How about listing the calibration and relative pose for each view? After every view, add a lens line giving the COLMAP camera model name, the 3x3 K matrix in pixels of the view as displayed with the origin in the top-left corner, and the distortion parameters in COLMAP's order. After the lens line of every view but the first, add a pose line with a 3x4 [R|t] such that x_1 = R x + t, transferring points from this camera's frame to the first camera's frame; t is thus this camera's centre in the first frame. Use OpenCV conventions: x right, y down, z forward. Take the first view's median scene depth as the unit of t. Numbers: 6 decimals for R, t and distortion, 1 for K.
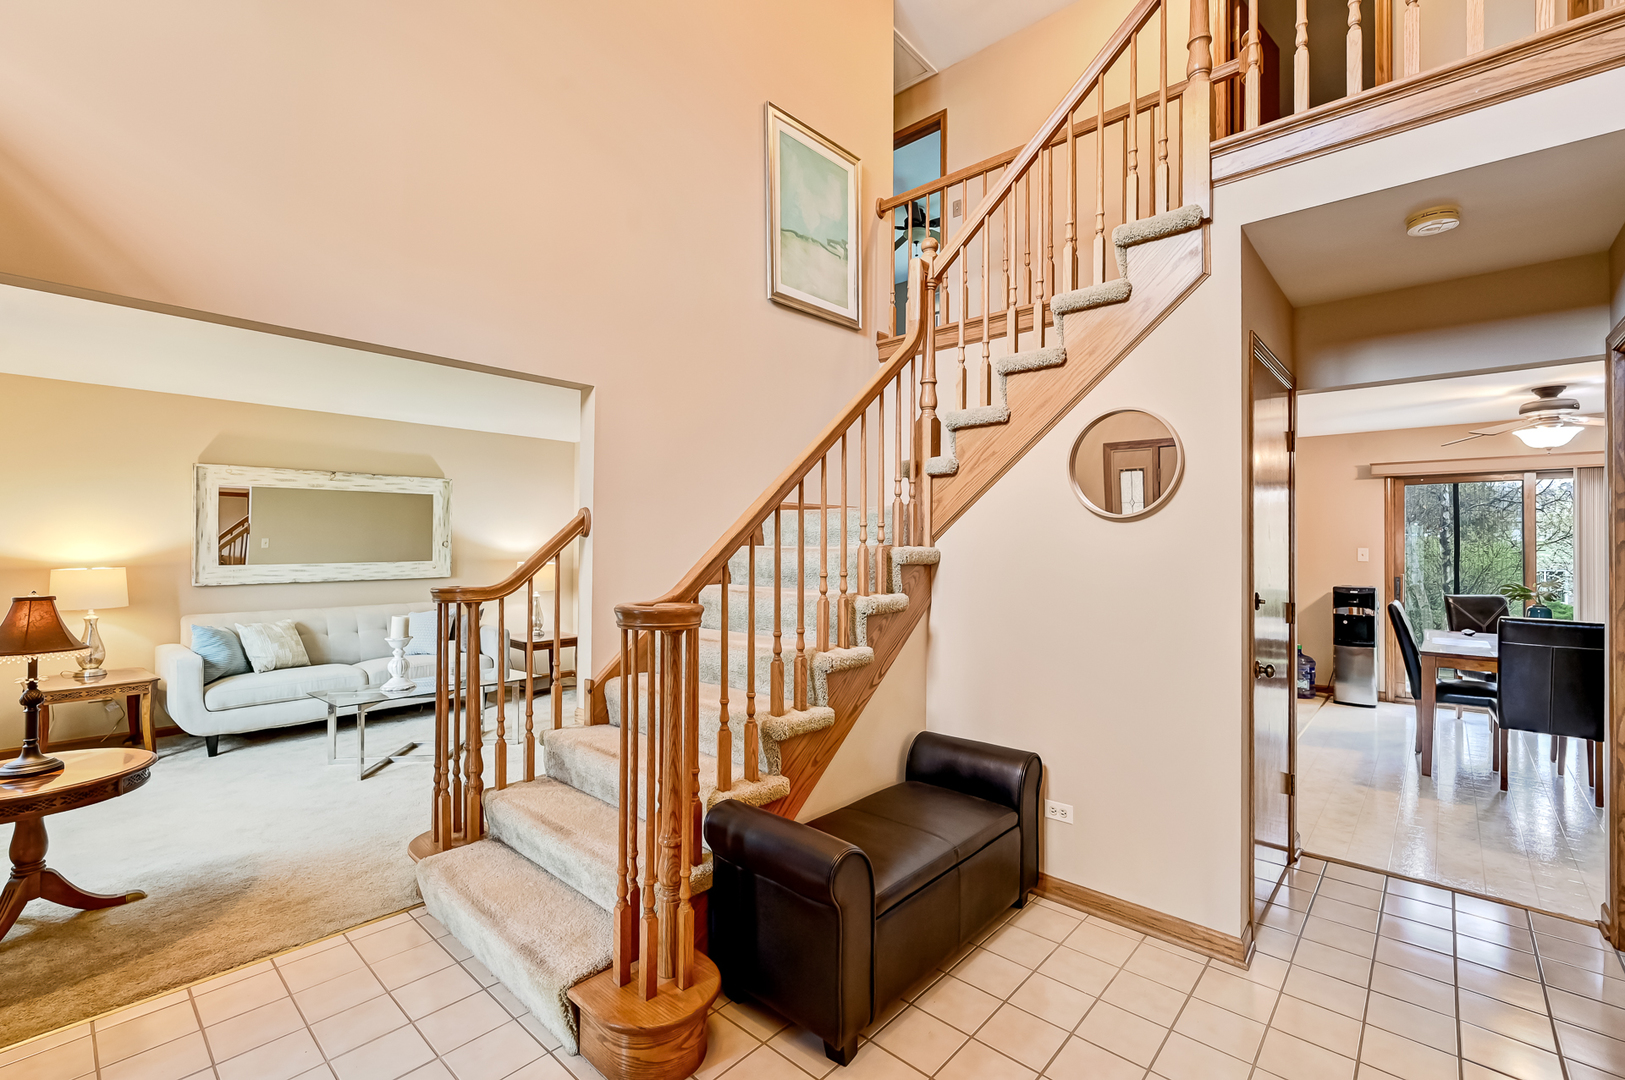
lens RADIAL K [[698.1, 0, 818.9], [0, 698.1, 541.1], [0, 0, 1]] dist [0.002141, -0.000132]
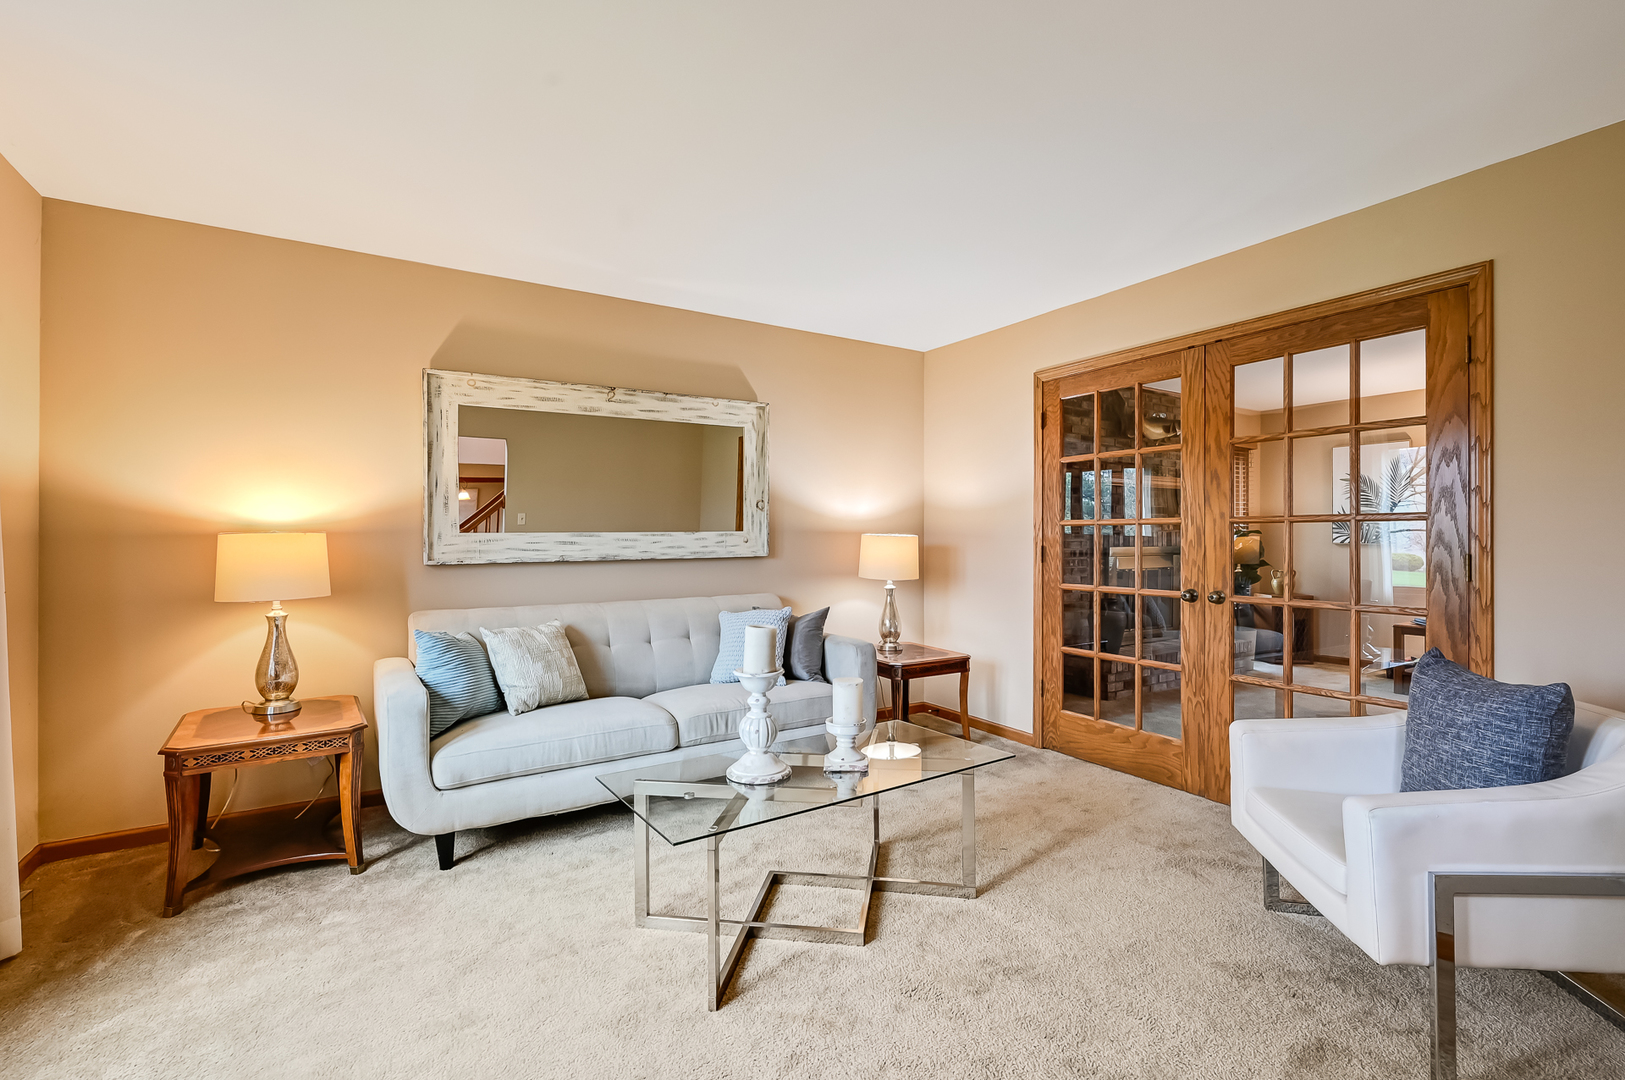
lens RADIAL K [[698.1, 0, 808.8], [0, 698.1, 540.0], [0, 0, 1]] dist [0.002141, -0.000132]
pose [[0.960480, -0.010966, -0.278131, -0.400925], [0.011523, 0.999934, 0.000366, 0.046787], [0.278109, -0.003556, 0.960543, 0.507061]]
